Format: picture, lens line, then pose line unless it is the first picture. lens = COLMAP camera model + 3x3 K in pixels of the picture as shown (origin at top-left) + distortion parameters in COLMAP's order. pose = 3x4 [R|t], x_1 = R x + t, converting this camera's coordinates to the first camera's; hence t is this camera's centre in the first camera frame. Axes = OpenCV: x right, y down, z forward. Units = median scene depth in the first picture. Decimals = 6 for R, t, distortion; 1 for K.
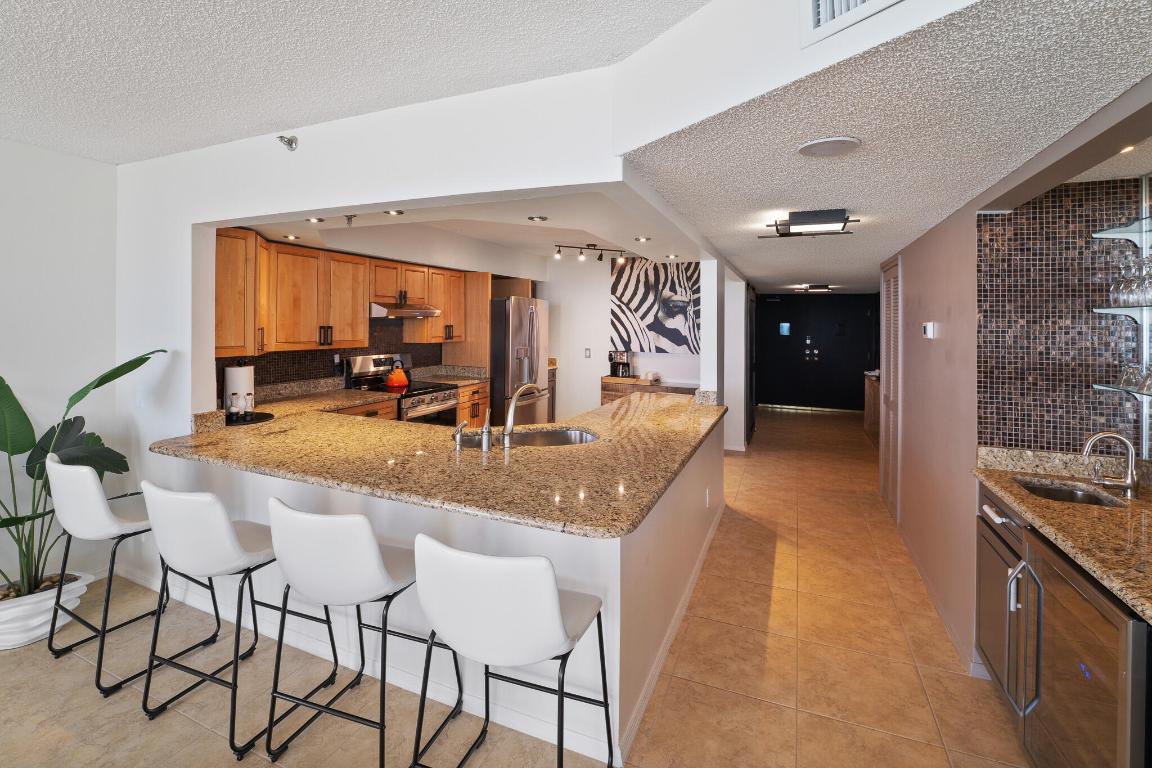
lens RADIAL K [[547.1, 0, 575.5], [0, 547.1, 336.2], [0, 0, 1]] dist [-0.001102, -0.000160]
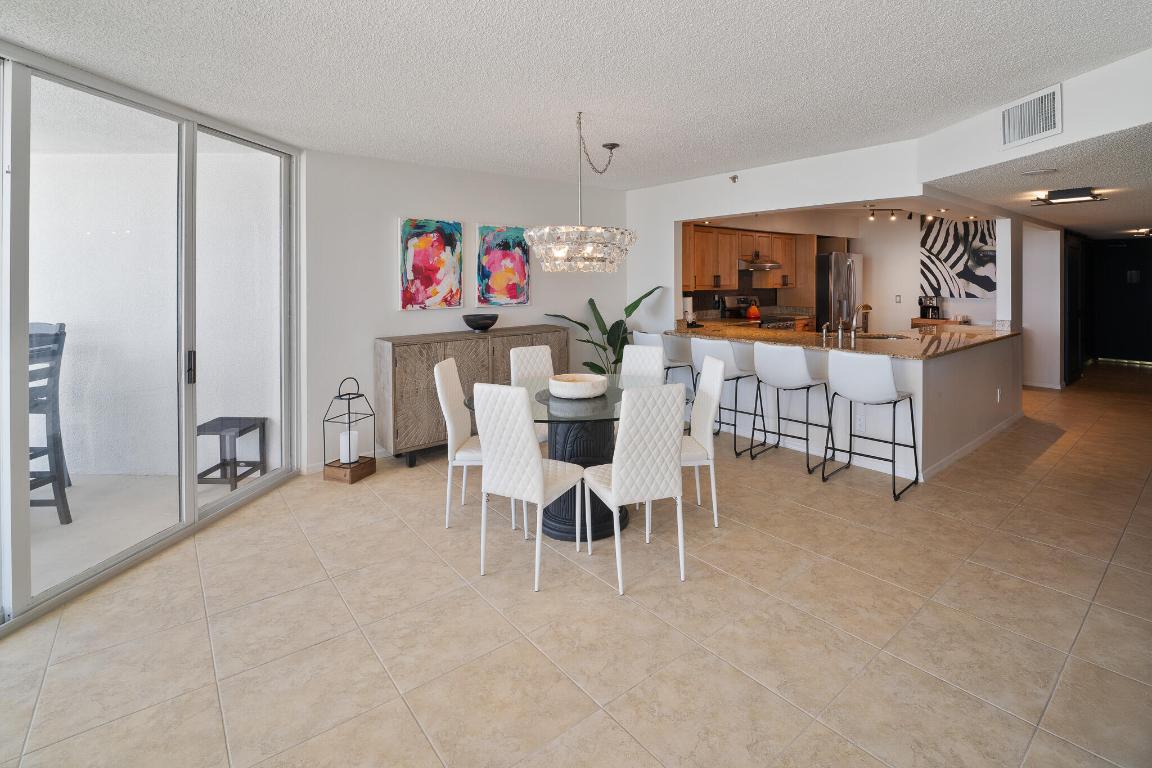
lens RADIAL K [[625.4, 0, 577.8], [0, 625.4, 301.5], [0, 0, 1]] dist [-0.034178, -0.000215]
pose [[0.902065, -0.003674, -0.431585, -0.026897], [0.005752, 0.999977, 0.003510, 0.032200], [0.431562, -0.005648, 0.902066, -0.534538]]
